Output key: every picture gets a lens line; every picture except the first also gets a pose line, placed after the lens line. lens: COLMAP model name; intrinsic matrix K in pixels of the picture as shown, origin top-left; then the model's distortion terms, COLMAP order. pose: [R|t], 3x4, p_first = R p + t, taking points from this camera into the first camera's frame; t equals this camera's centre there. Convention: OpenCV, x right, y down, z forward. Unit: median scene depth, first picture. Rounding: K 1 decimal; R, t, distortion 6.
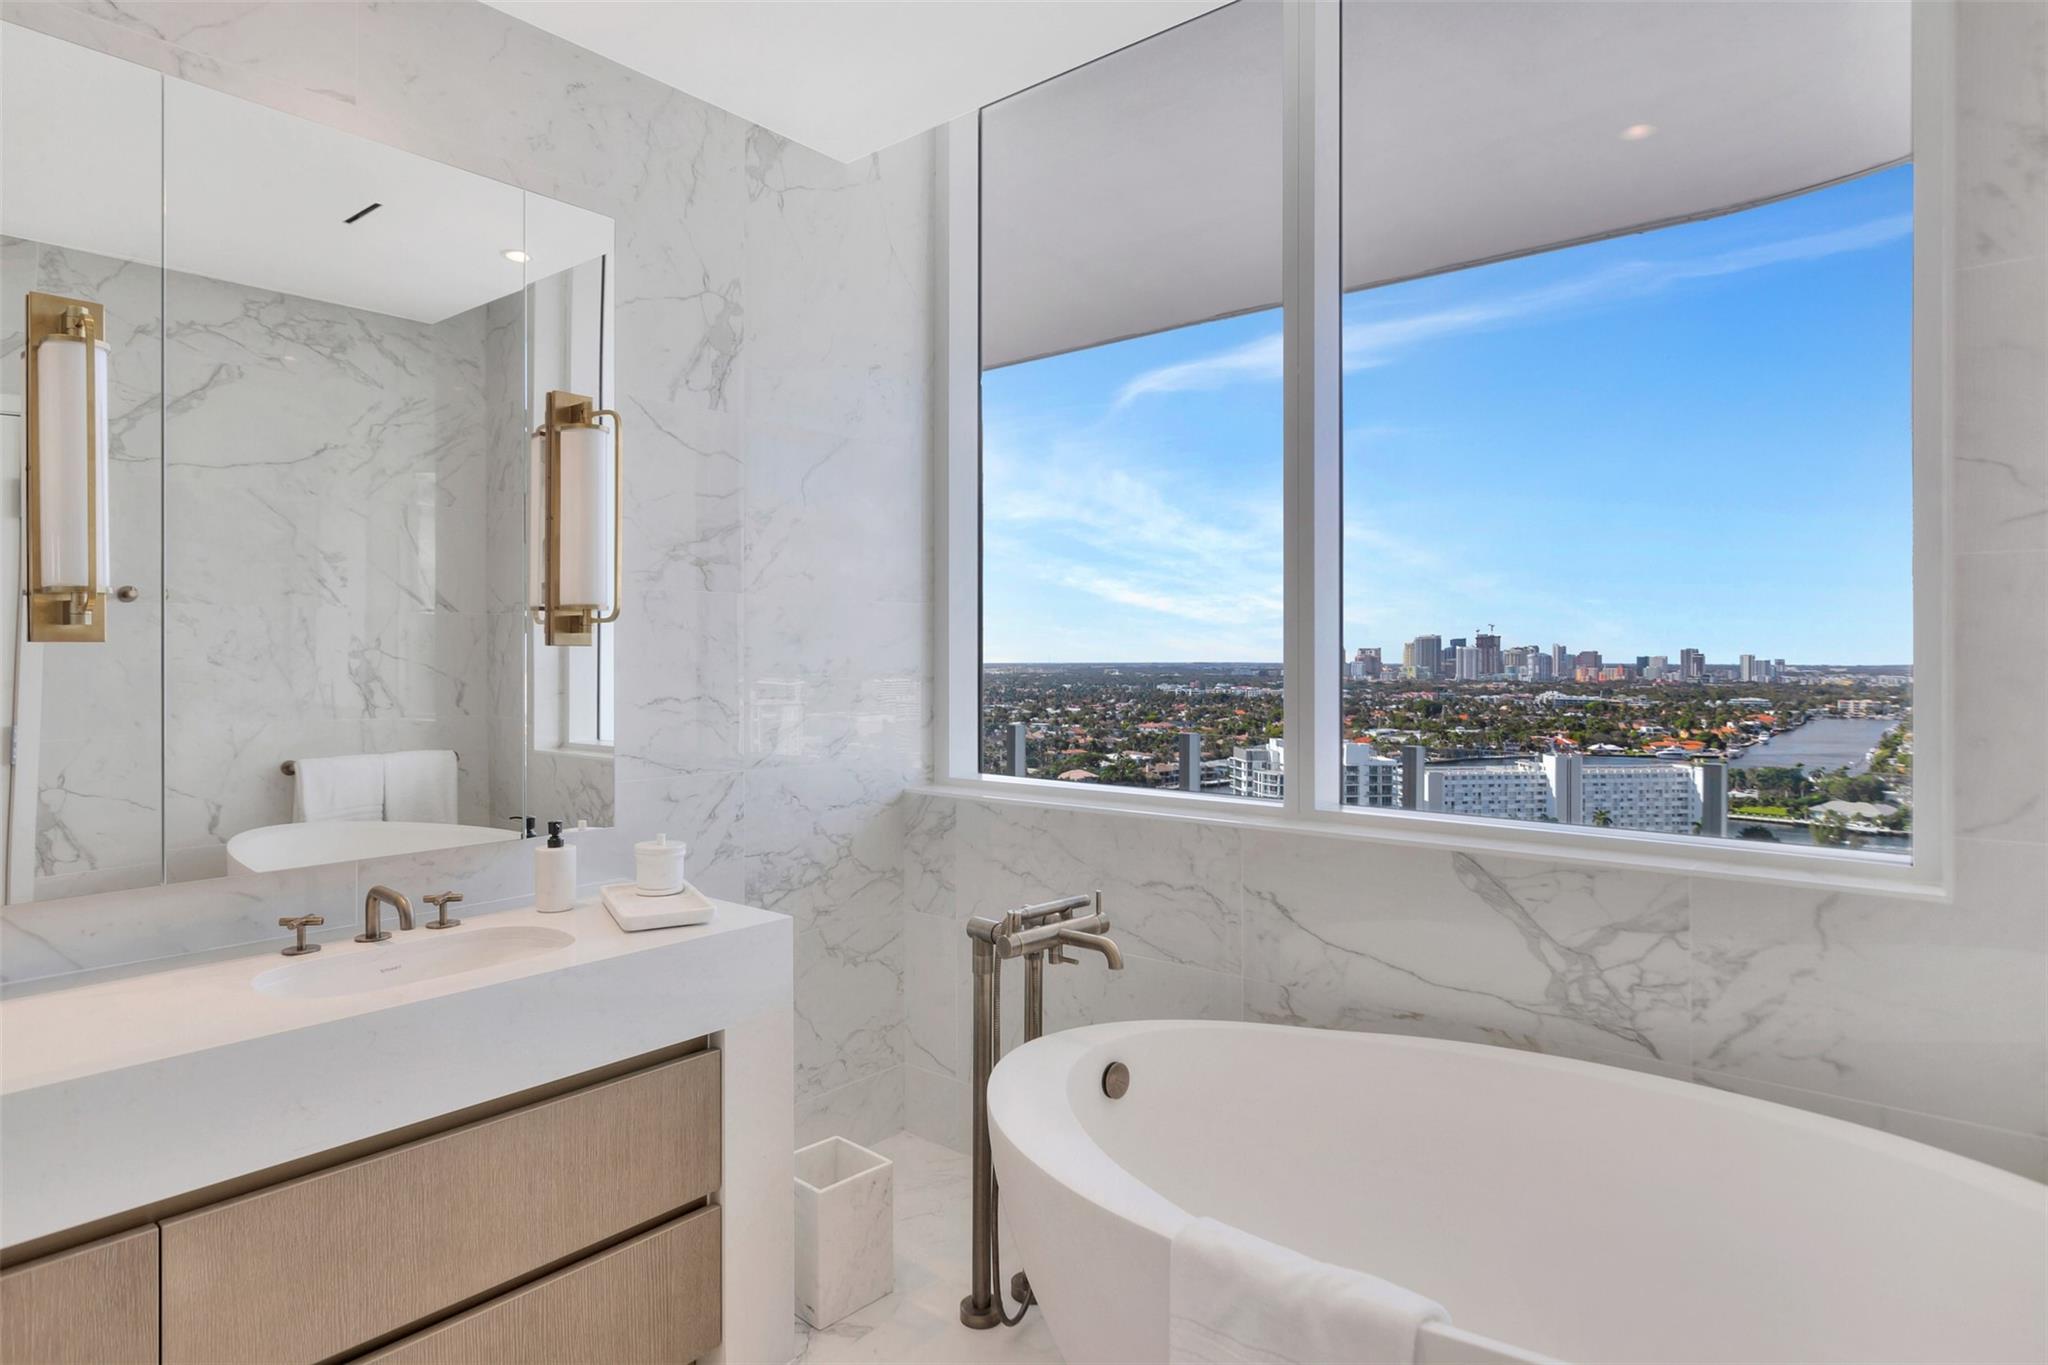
lens RADIAL K [[1144.4, 0, 1025.5], [0, 1144.4, 673.2], [0, 0, 1]] dist [0.002734, -0.004906]
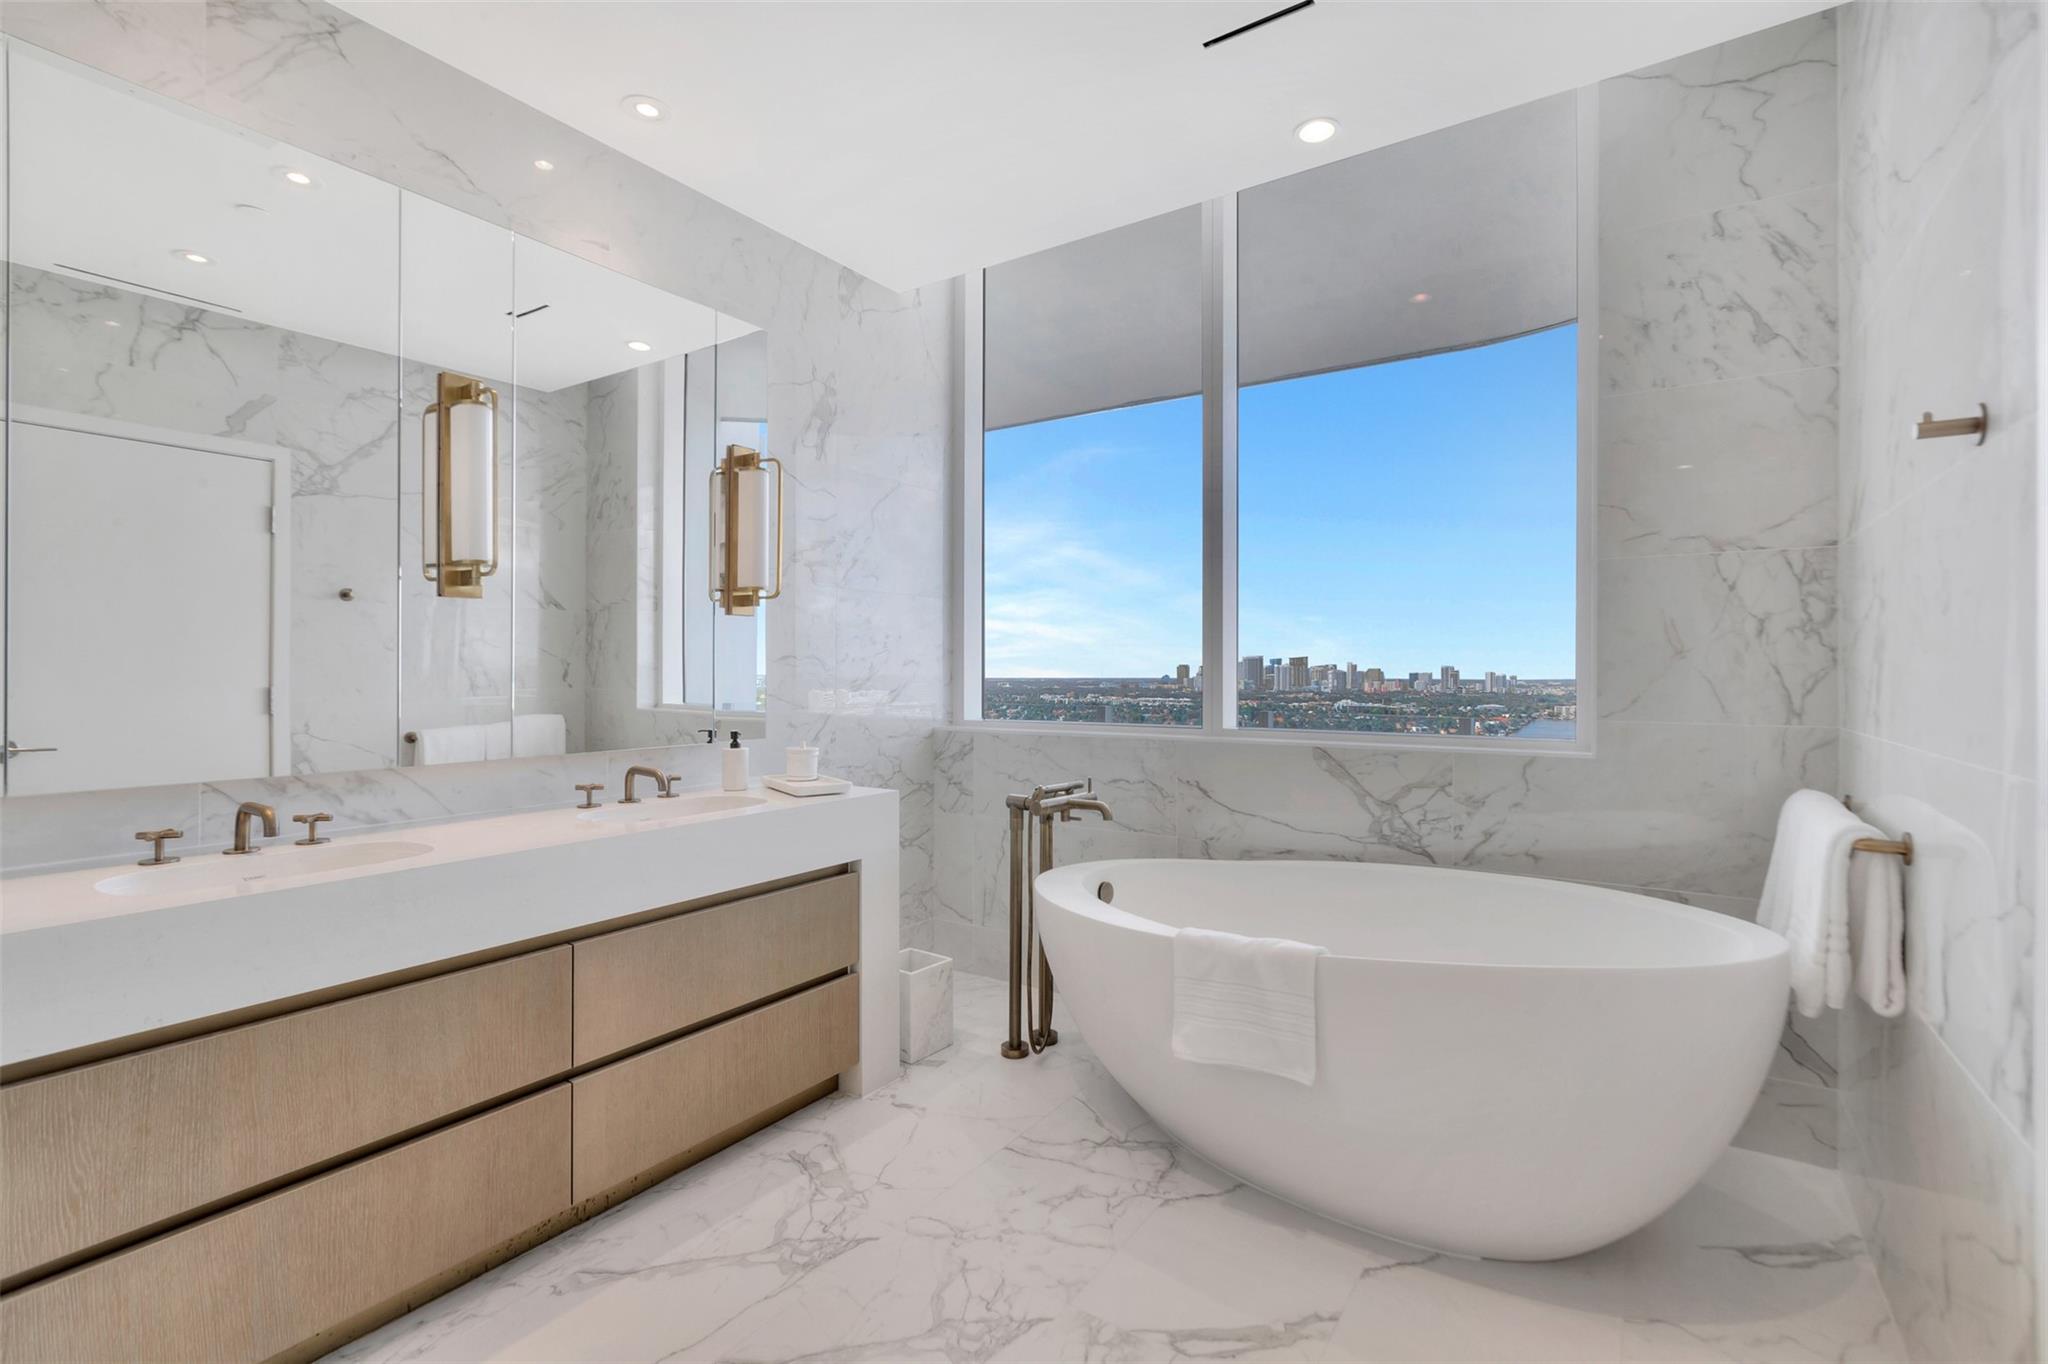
lens RADIAL K [[935.7, 0, 1020.4], [0, 935.7, 686.4], [0, 0, 1]] dist [-0.005229, 0.000237]
pose [[0.995302, 0.002765, 0.096776, -0.128993], [-0.002643, 0.999996, -0.001381, 0.058920], [-0.096779, 0.001118, 0.995305, -0.212430]]
